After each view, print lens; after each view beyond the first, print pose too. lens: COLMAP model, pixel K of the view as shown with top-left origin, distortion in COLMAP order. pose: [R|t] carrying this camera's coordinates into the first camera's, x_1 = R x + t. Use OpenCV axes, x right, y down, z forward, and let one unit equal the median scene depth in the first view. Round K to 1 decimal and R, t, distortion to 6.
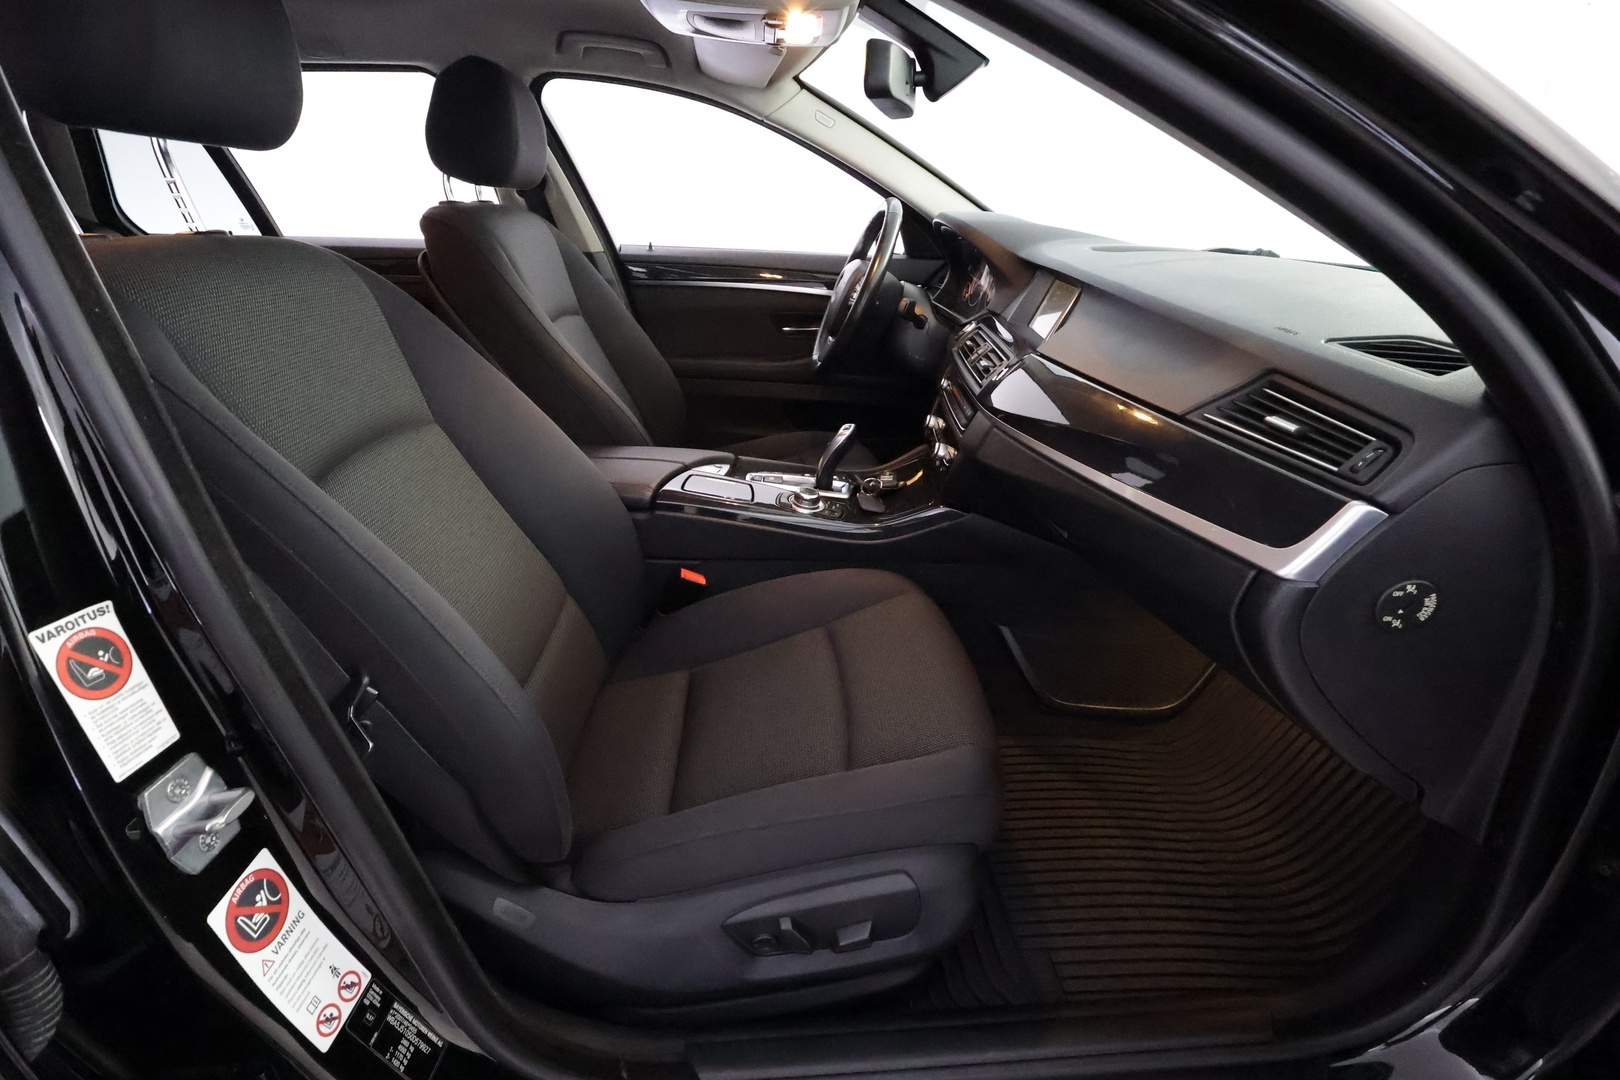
lens RADIAL K [[758.0, 0, 815.3], [0, 758.0, 536.3], [0, 0, 1]] dist [-0.000635, 0.001249]
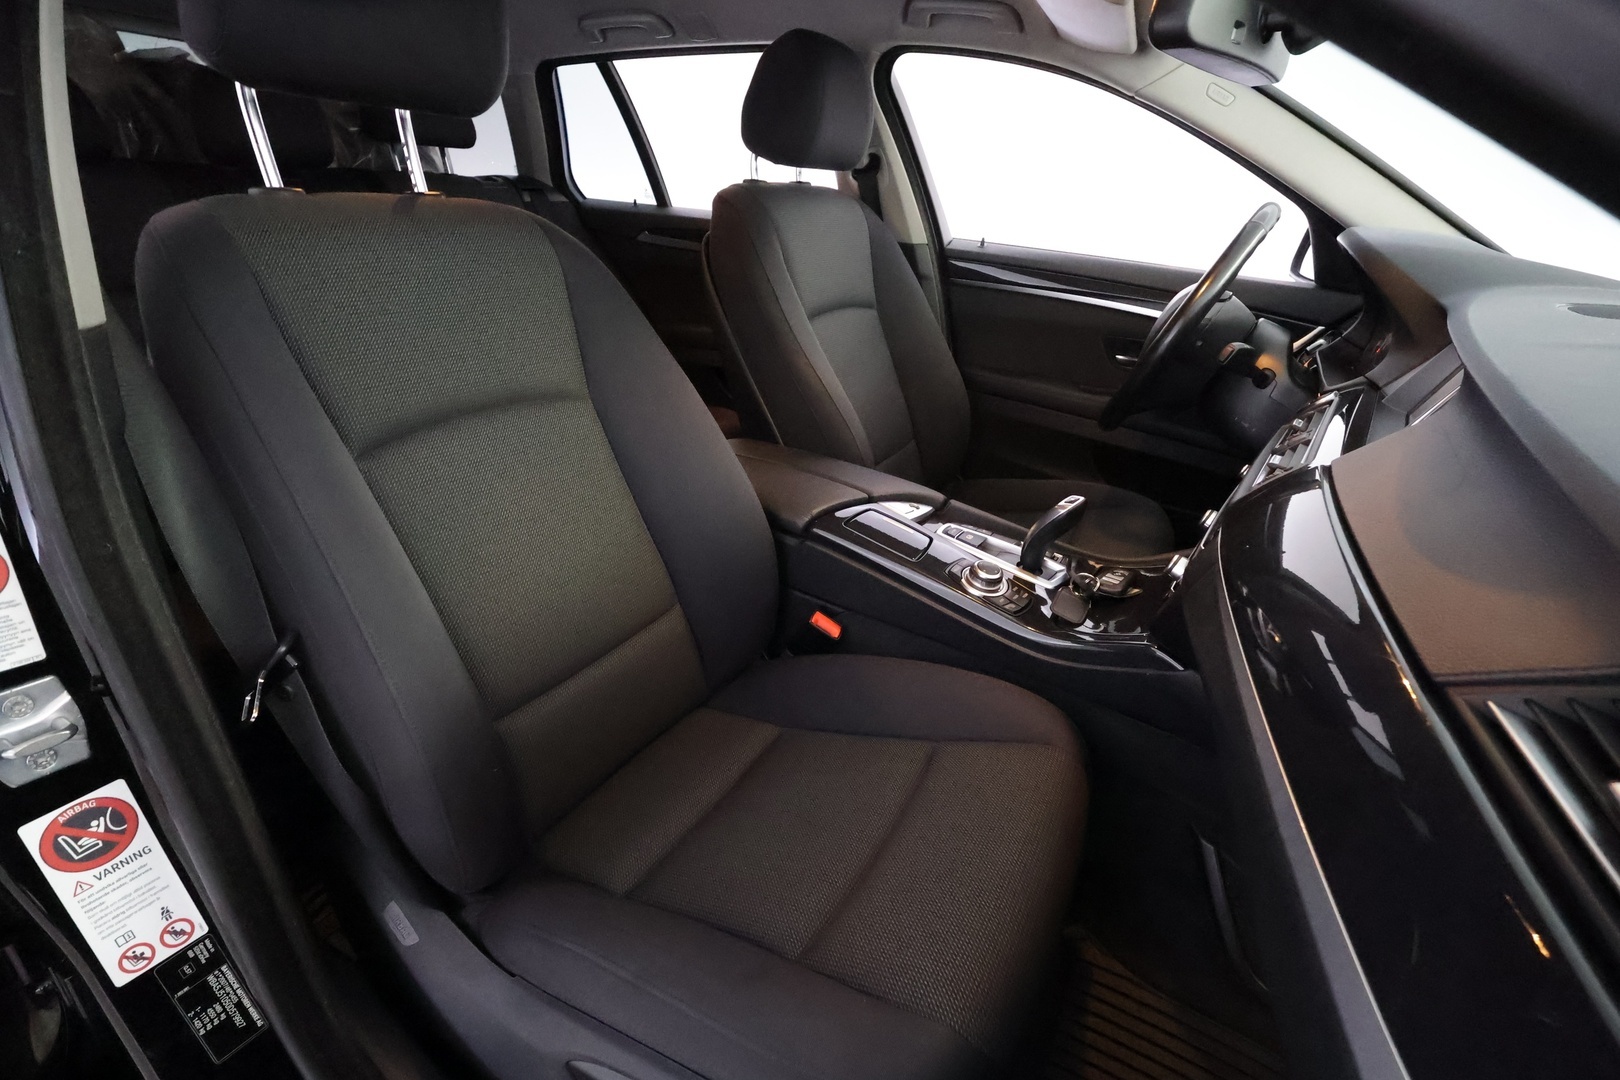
lens RADIAL K [[754.3, 0, 813.9], [0, 754.3, 538.6], [0, 0, 1]] dist [0.000489, 0.000992]
pose [[0.835417, 0.270018, -0.478716, 0.367342], [-0.263494, 0.961144, 0.082301, -0.187090], [0.482337, 0.057384, 0.874104, 0.406014]]
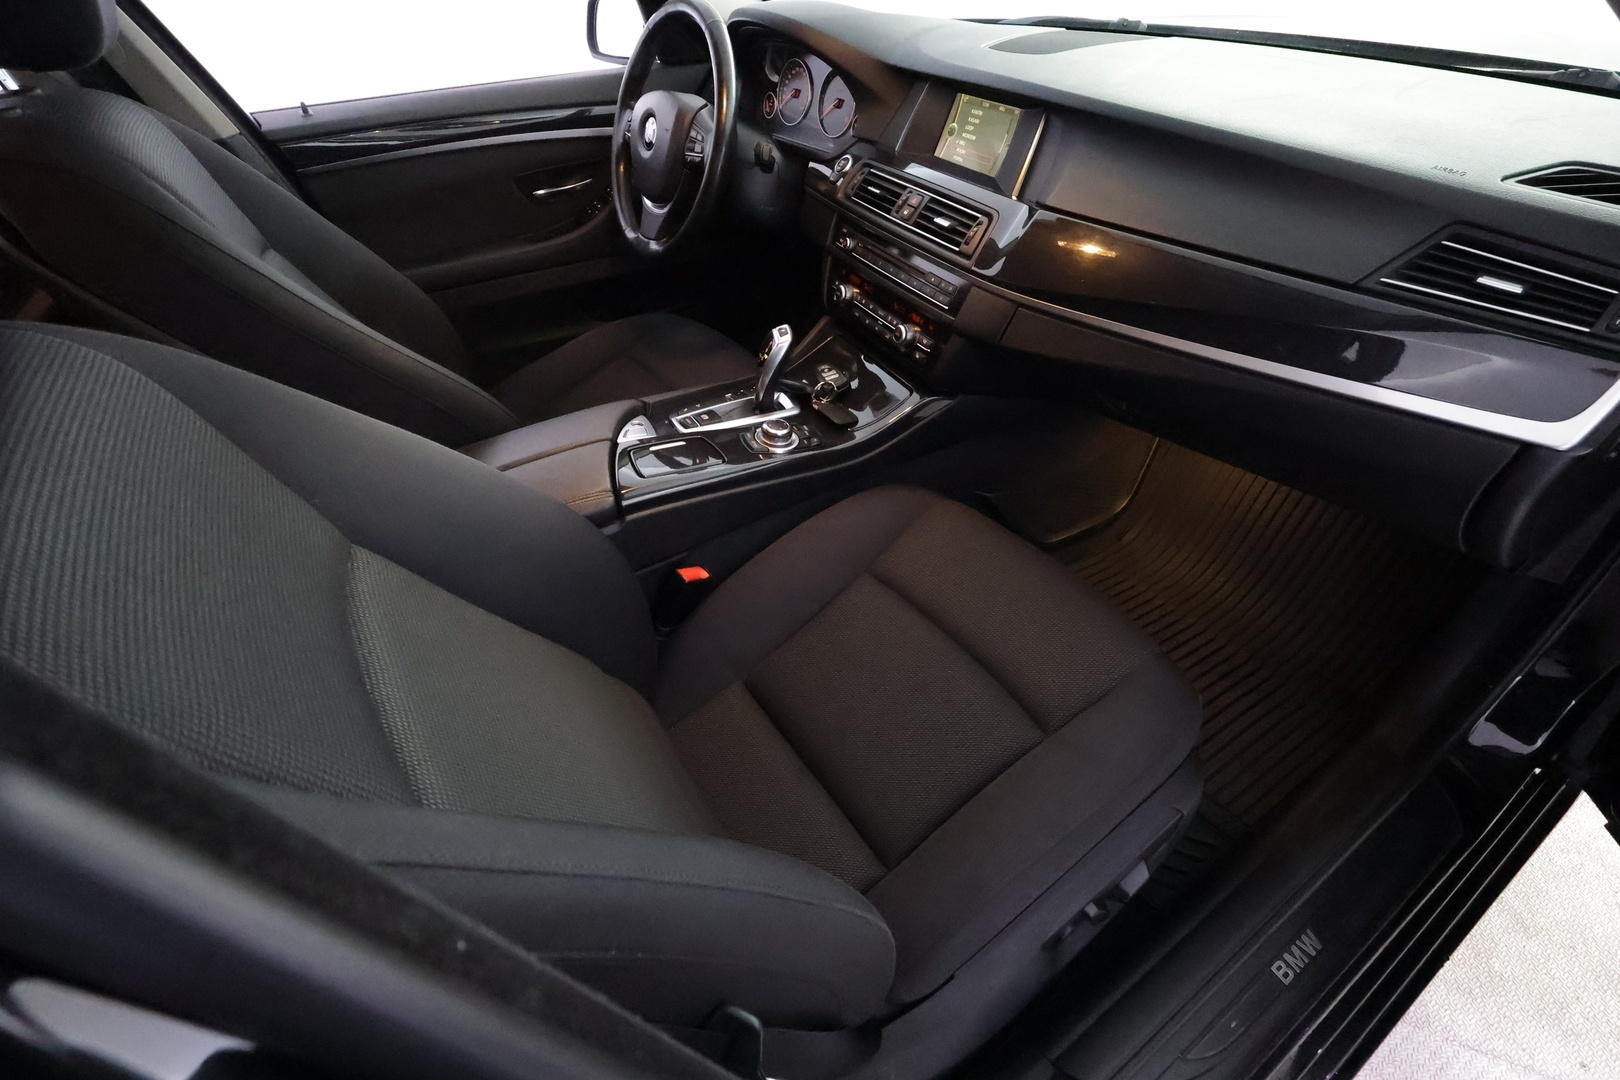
lens RADIAL K [[764.2, 0, 802.1], [0, 764.2, 547.8], [0, 0, 1]] dist [-0.005861, -0.001104]
pose [[0.871022, -0.364963, 0.328820, -0.550751], [0.262305, 0.911485, 0.316846, -0.346847], [-0.415351, -0.189729, 0.889655, 0.397411]]
